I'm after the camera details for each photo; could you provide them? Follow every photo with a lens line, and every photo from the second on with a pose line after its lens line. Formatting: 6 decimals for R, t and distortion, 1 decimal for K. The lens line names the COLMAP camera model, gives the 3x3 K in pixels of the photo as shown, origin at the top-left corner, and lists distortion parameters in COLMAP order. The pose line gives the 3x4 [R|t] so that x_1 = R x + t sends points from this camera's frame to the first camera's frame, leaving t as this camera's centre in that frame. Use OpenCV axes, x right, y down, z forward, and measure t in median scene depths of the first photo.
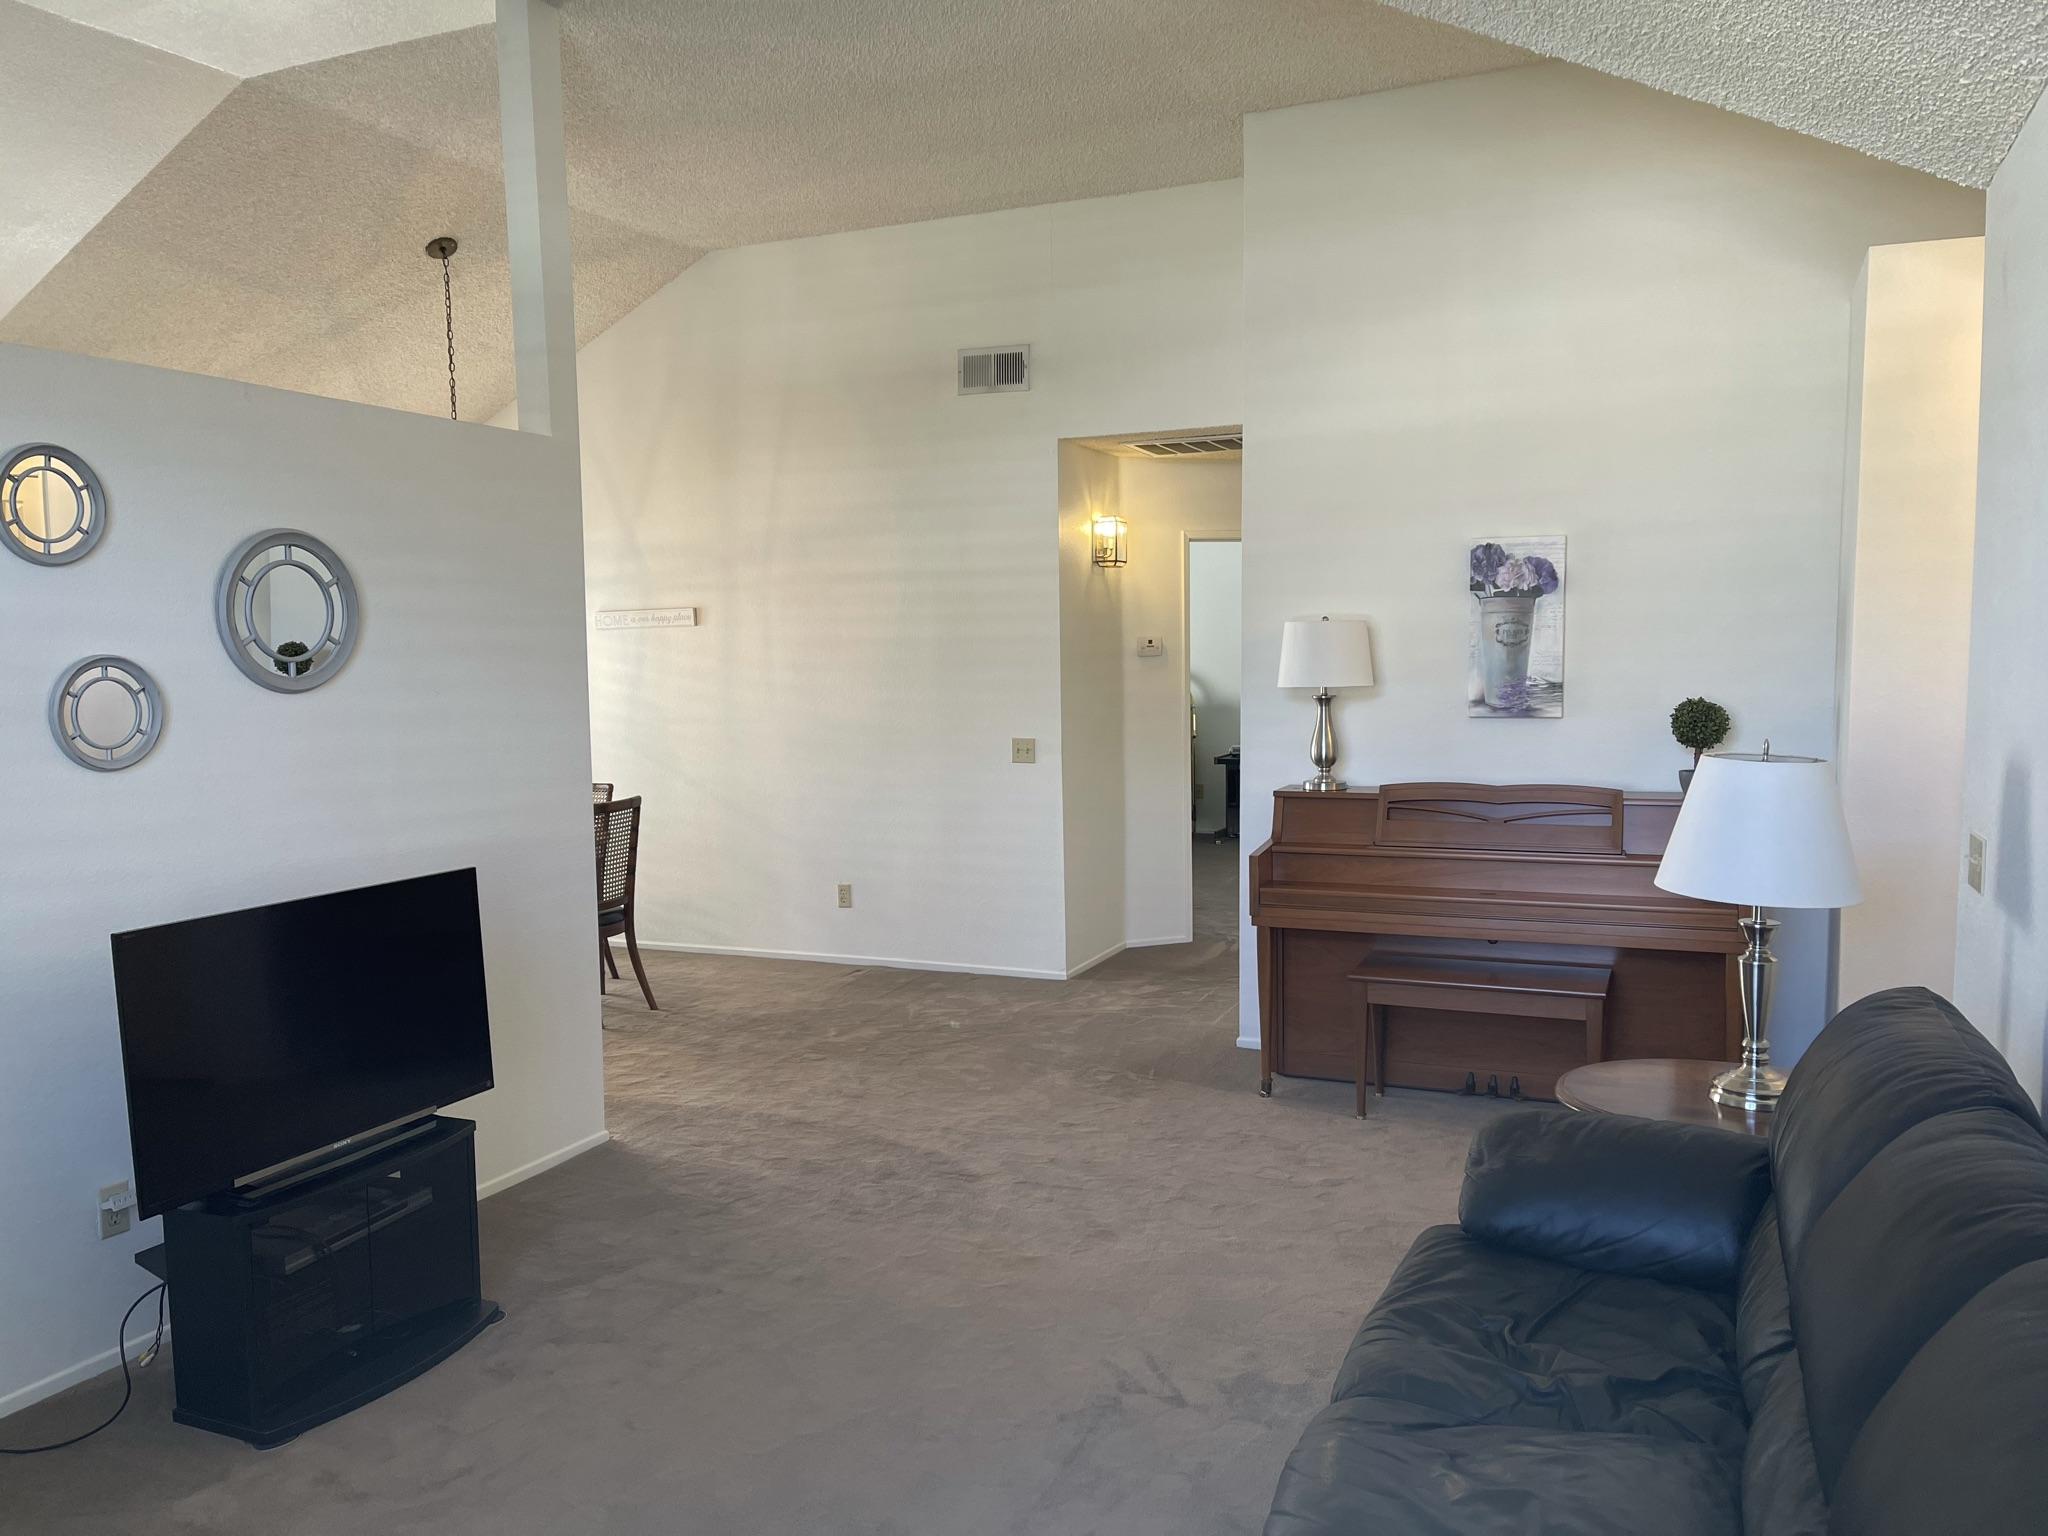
lens RADIAL K [[1553.0, 0, 1027.6], [0, 1553.0, 784.5], [0, 0, 1]] dist [0.091138, -0.119400]
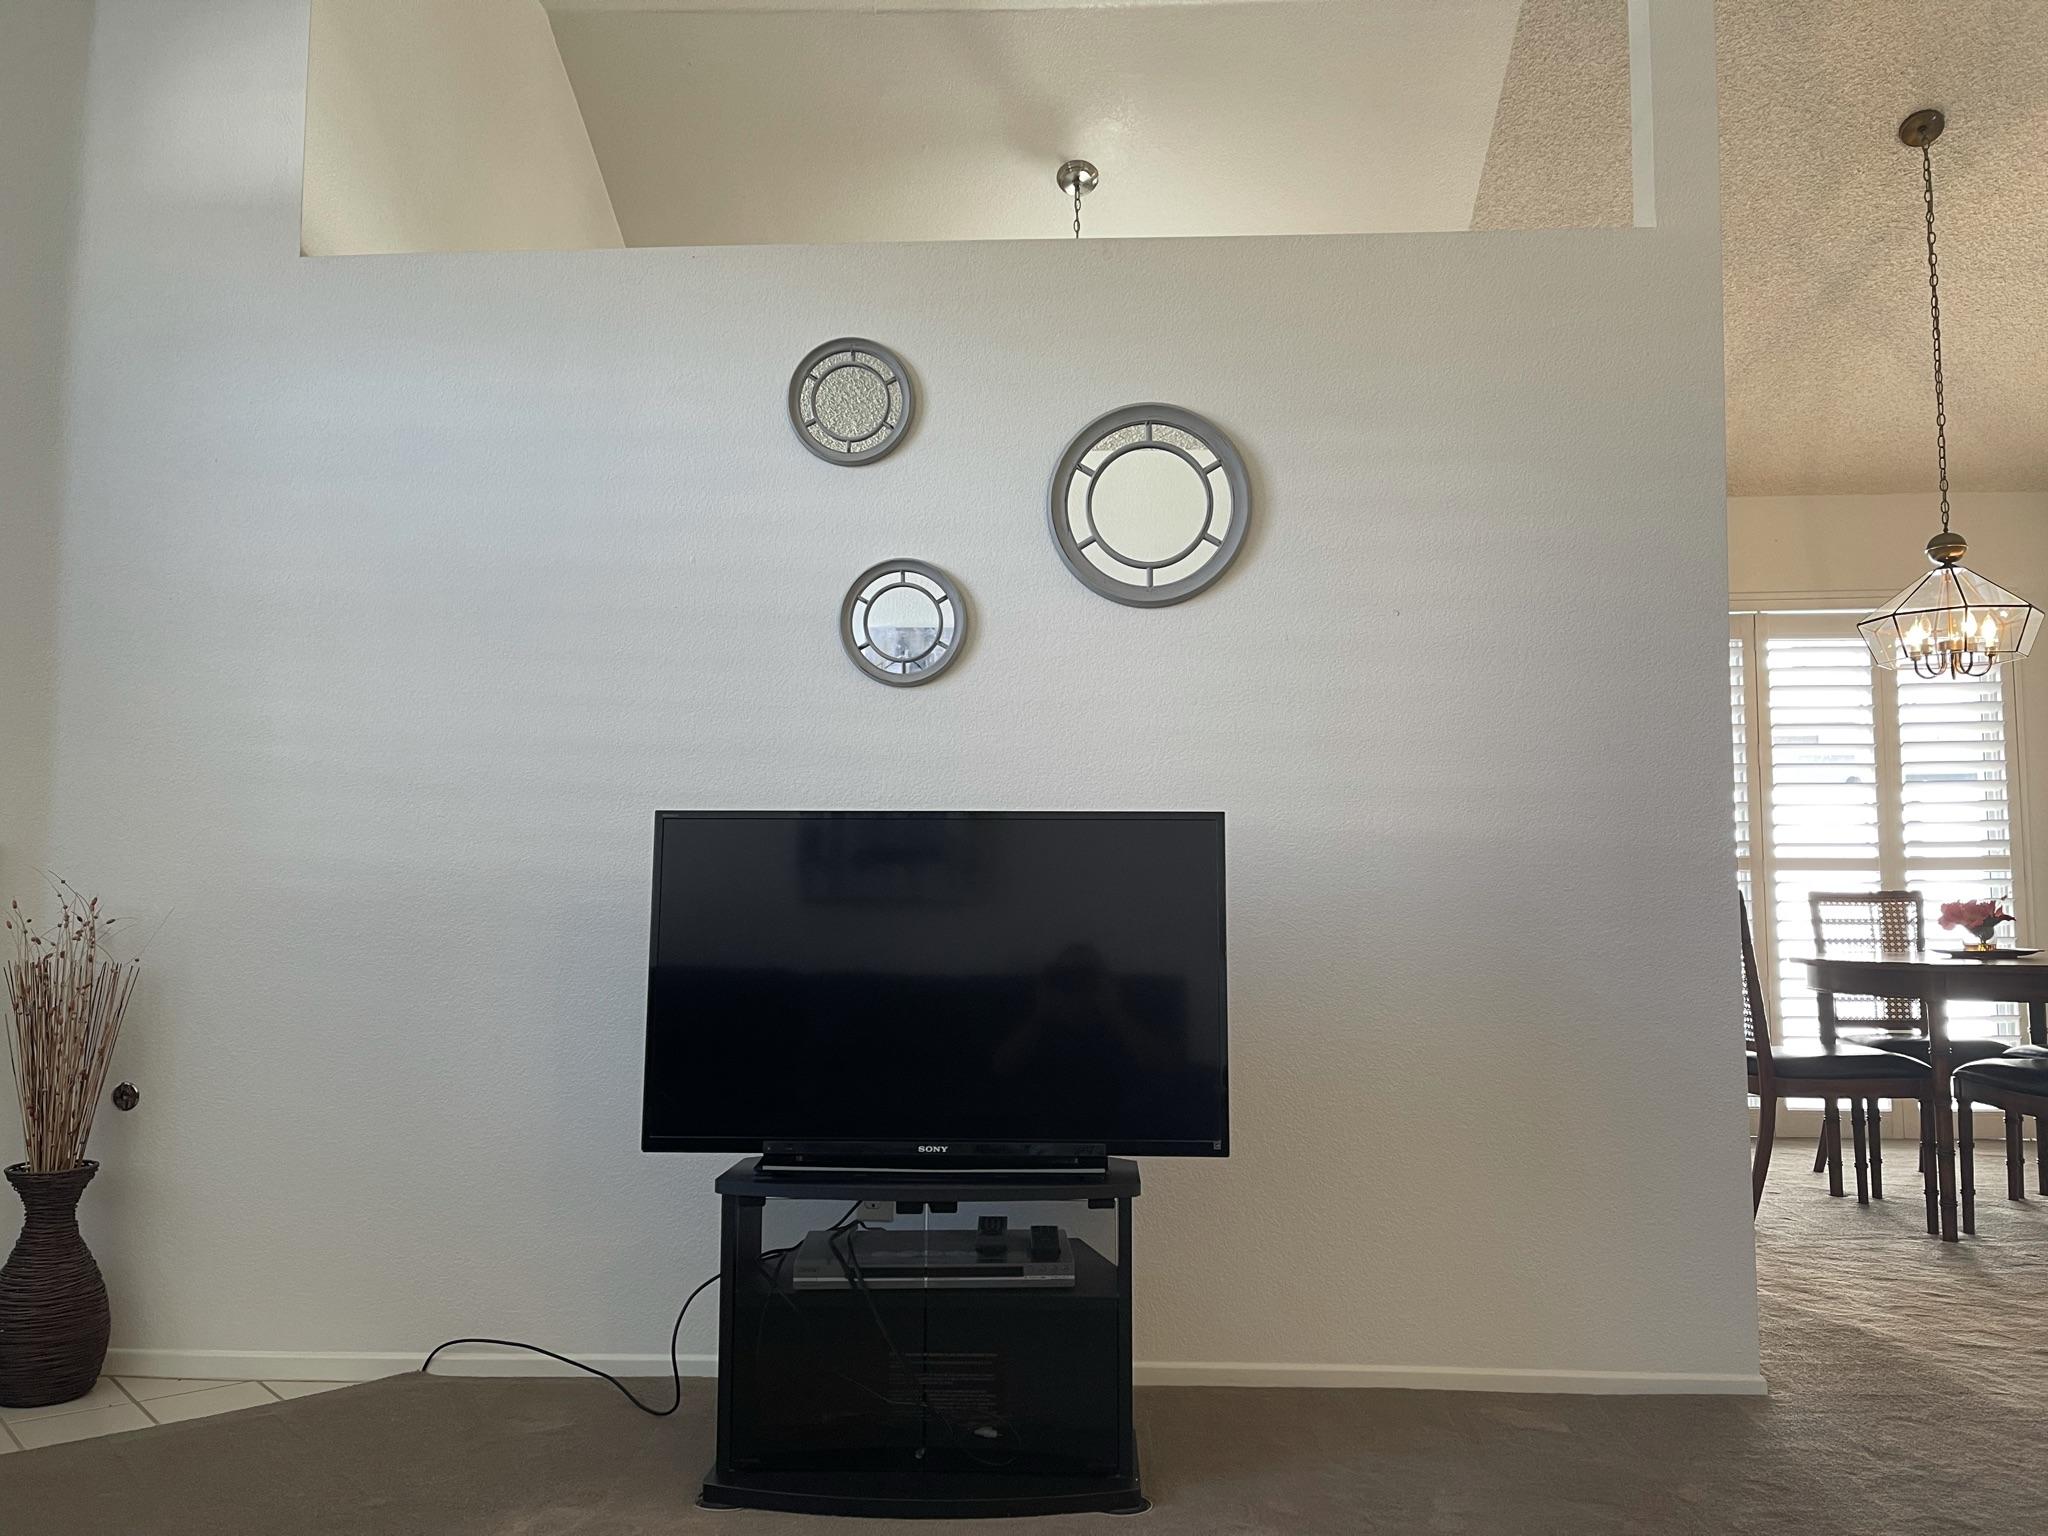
lens RADIAL K [[1553.0, 0, 1027.6], [0, 1553.0, 784.5], [0, 0, 1]] dist [0.091138, -0.119400]
pose [[0.360142, -0.057969, -0.931095, 0.231439], [-0.089424, 0.991326, -0.096308, 0.109791], [0.928602, 0.117947, 0.351835, 0.665878]]
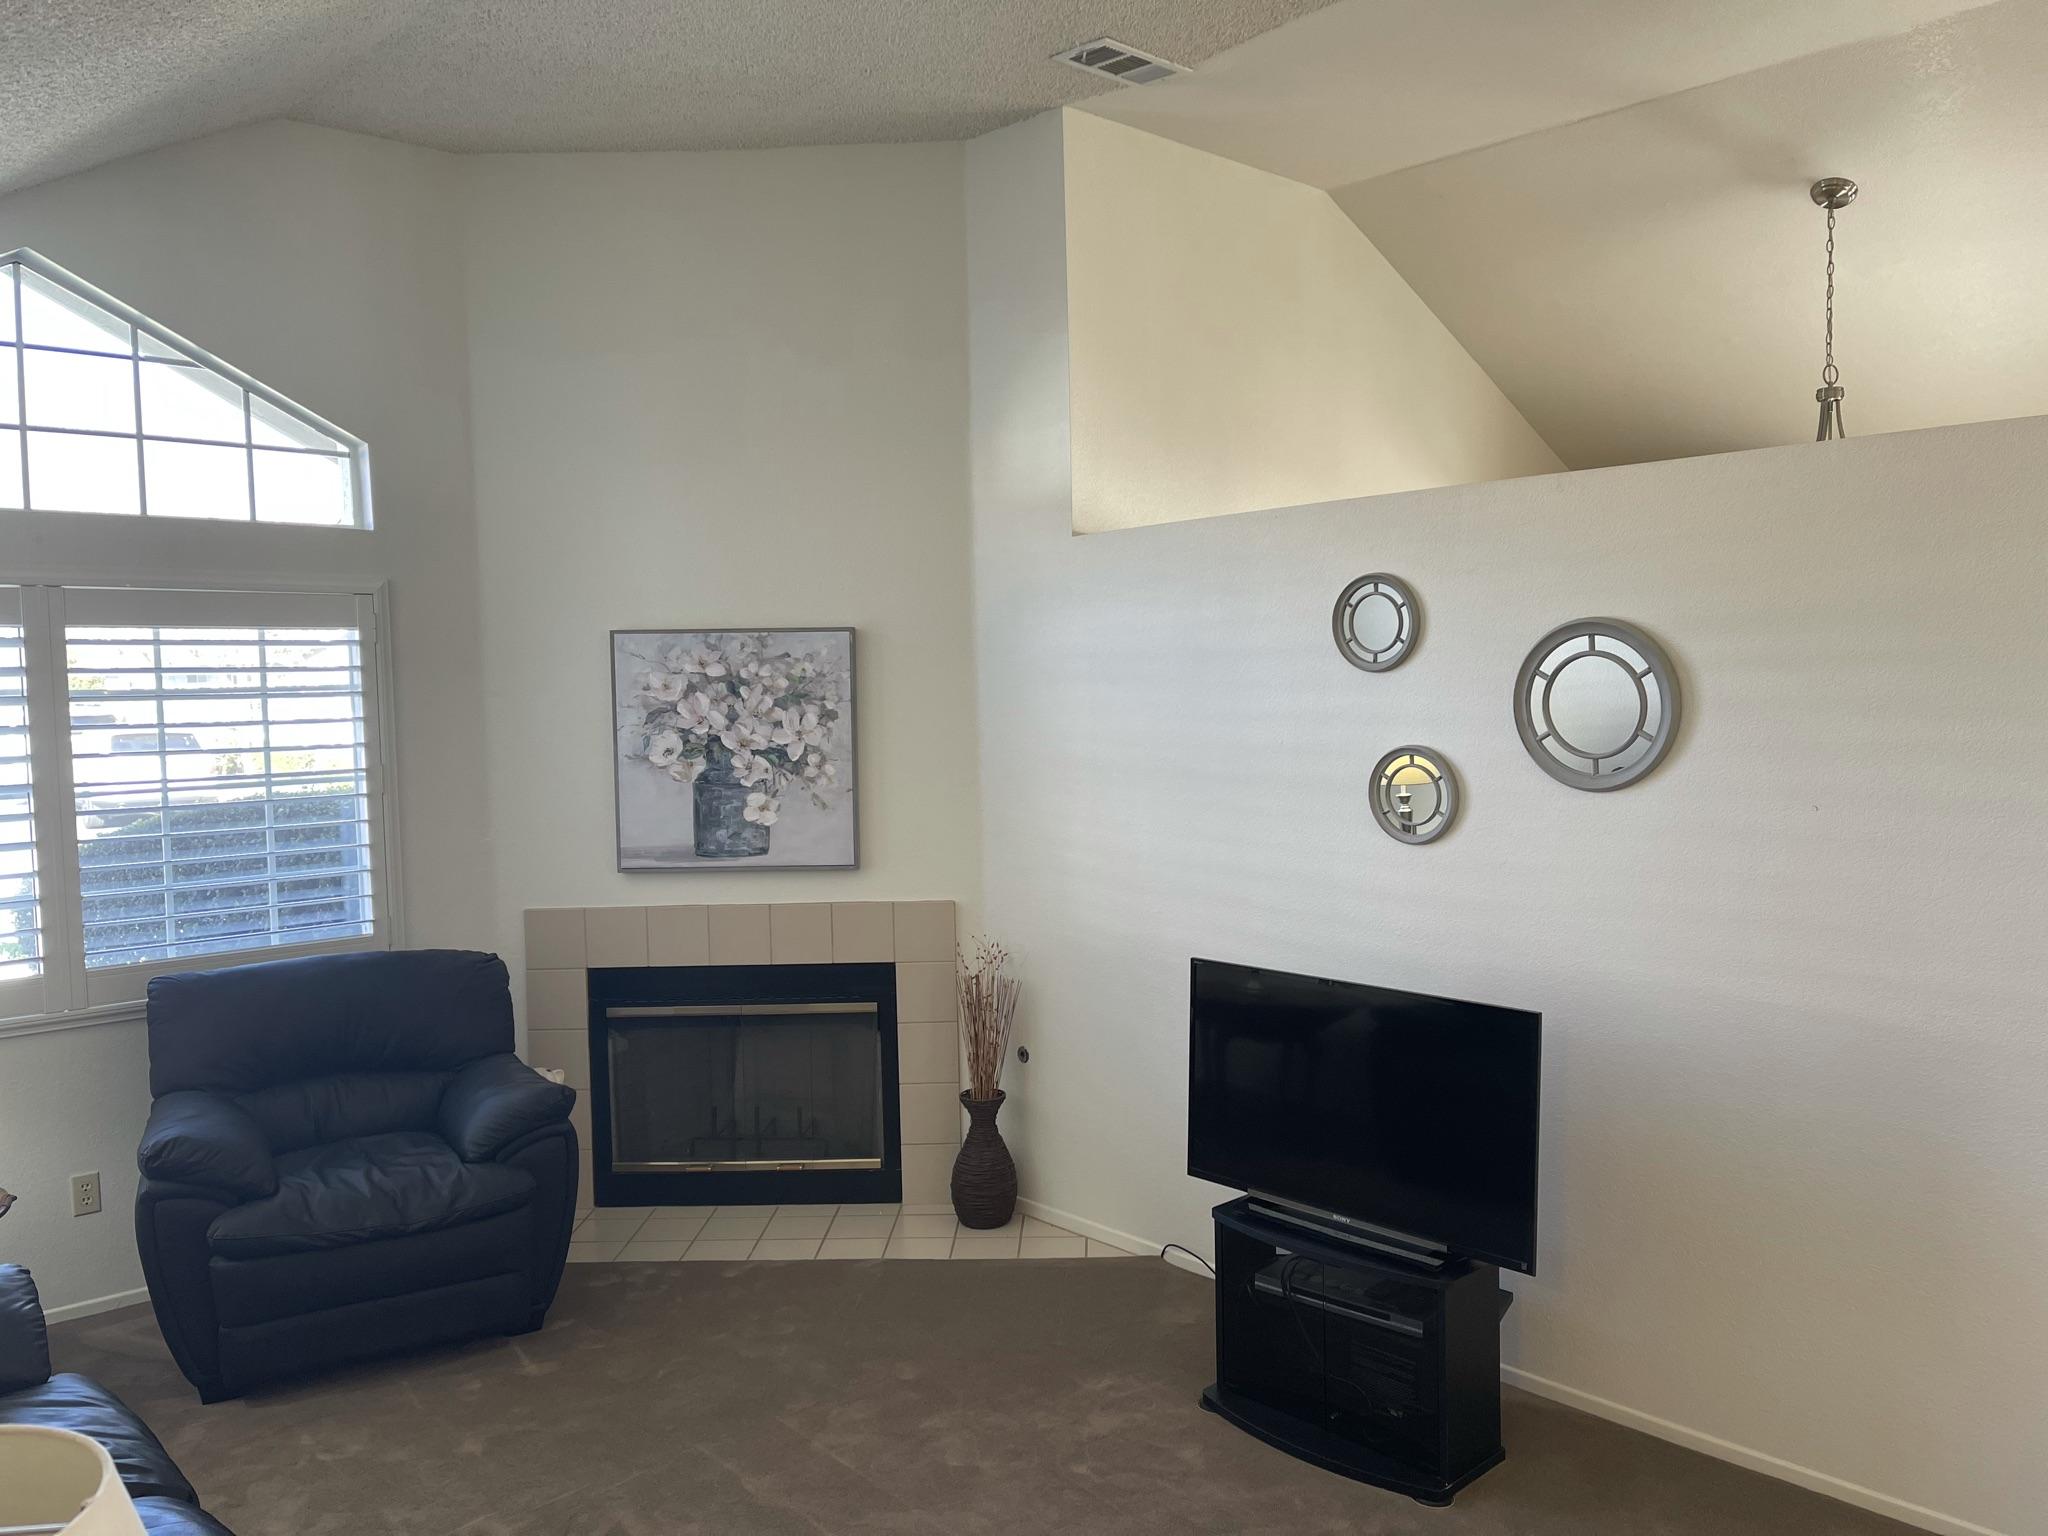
lens RADIAL K [[1558.3, 0, 1025.7], [0, 1558.3, 771.1], [0, 0, 1]] dist [0.080331, -0.117595]
pose [[-0.391716, 0.077198, -0.916842, 0.514116], [-0.054496, 0.992778, 0.106874, -0.148787], [0.918471, 0.091828, -0.384680, 1.028893]]
